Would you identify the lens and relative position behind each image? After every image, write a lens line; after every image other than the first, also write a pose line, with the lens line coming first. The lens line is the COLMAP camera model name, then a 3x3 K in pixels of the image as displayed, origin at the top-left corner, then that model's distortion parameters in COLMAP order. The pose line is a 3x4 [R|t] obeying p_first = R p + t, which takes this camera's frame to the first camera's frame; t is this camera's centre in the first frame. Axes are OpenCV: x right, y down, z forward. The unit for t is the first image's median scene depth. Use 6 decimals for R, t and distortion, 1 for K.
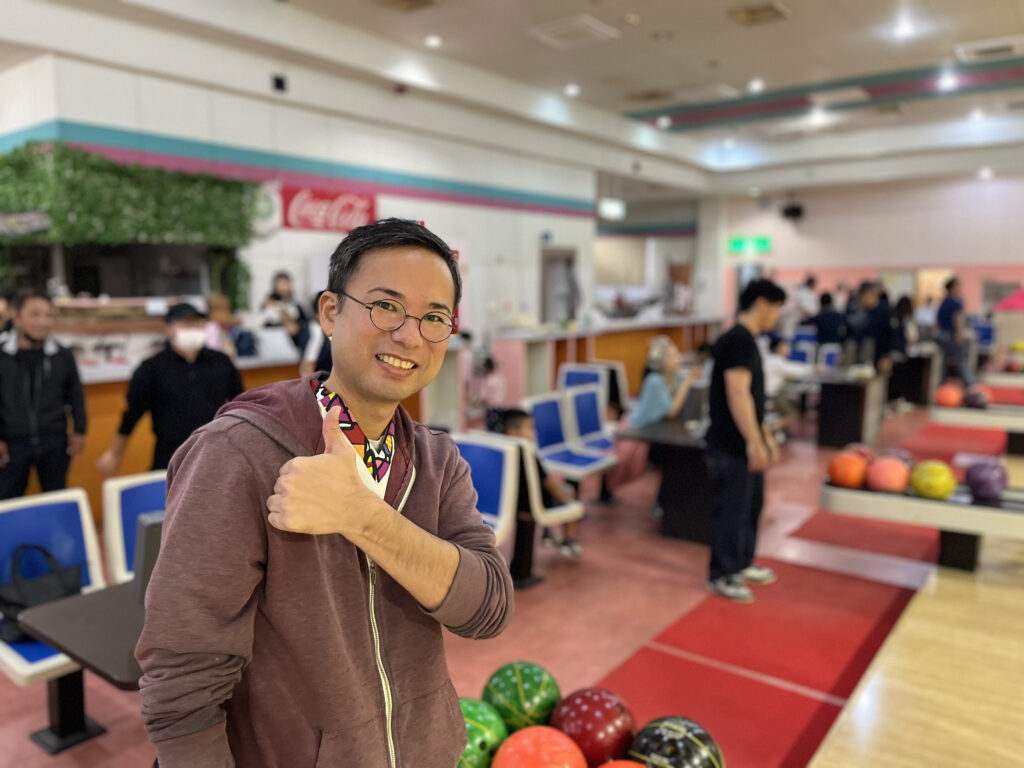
lens RADIAL K [[776.5, 0, 512.0], [0, 776.5, 384.0], [0, 0, 1]] dist [0.060731, -0.093948]
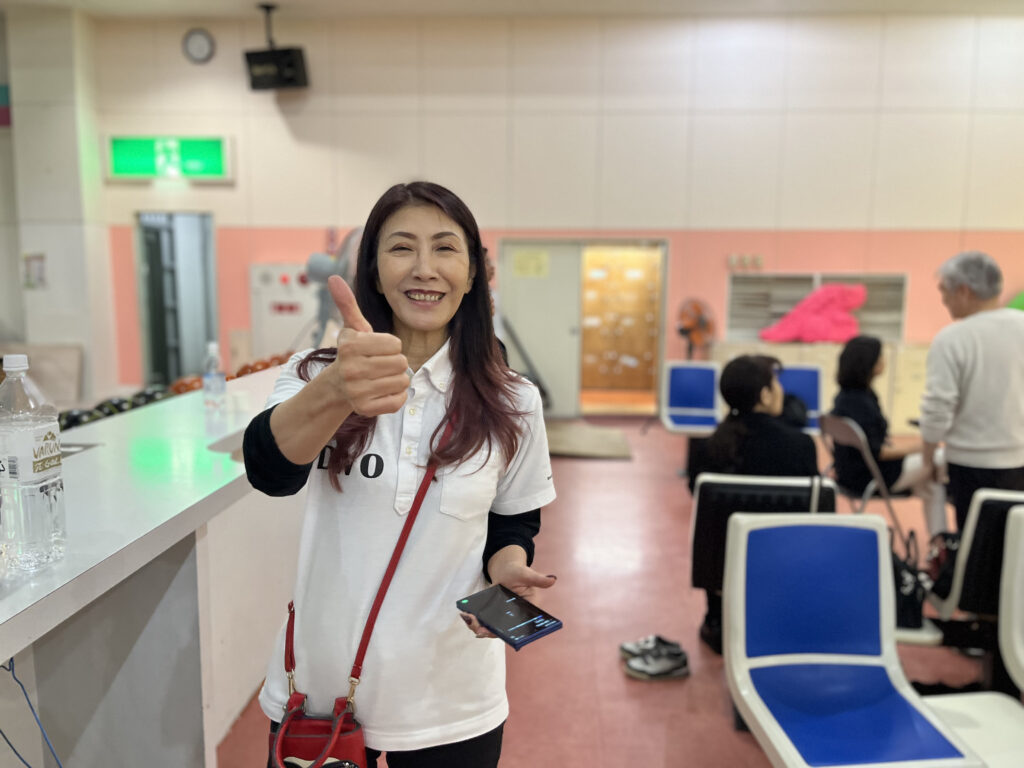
lens RADIAL K [[776.5, 0, 512.0], [0, 776.5, 384.0], [0, 0, 1]] dist [0.060731, -0.093948]
pose [[0.817455, -0.059950, 0.572864, 0.434103], [0.060212, 0.998014, 0.018523, -0.141002], [-0.572836, 0.019352, 0.819441, 1.211976]]
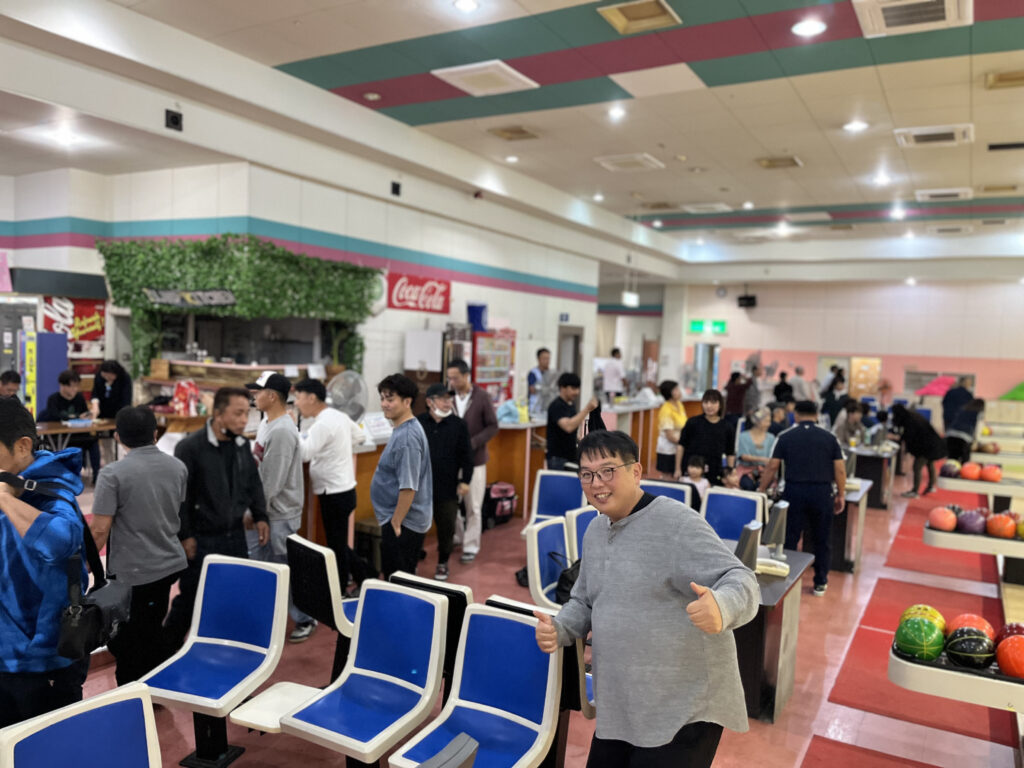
lens RADIAL K [[776.5, 0, 512.0], [0, 776.5, 384.0], [0, 0, 1]] dist [0.060731, -0.093948]
pose [[0.990691, 0.039753, 0.130200, -0.247047], [-0.030420, 0.996875, -0.072902, -0.006154], [-0.132691, 0.068262, 0.988804, -0.163329]]
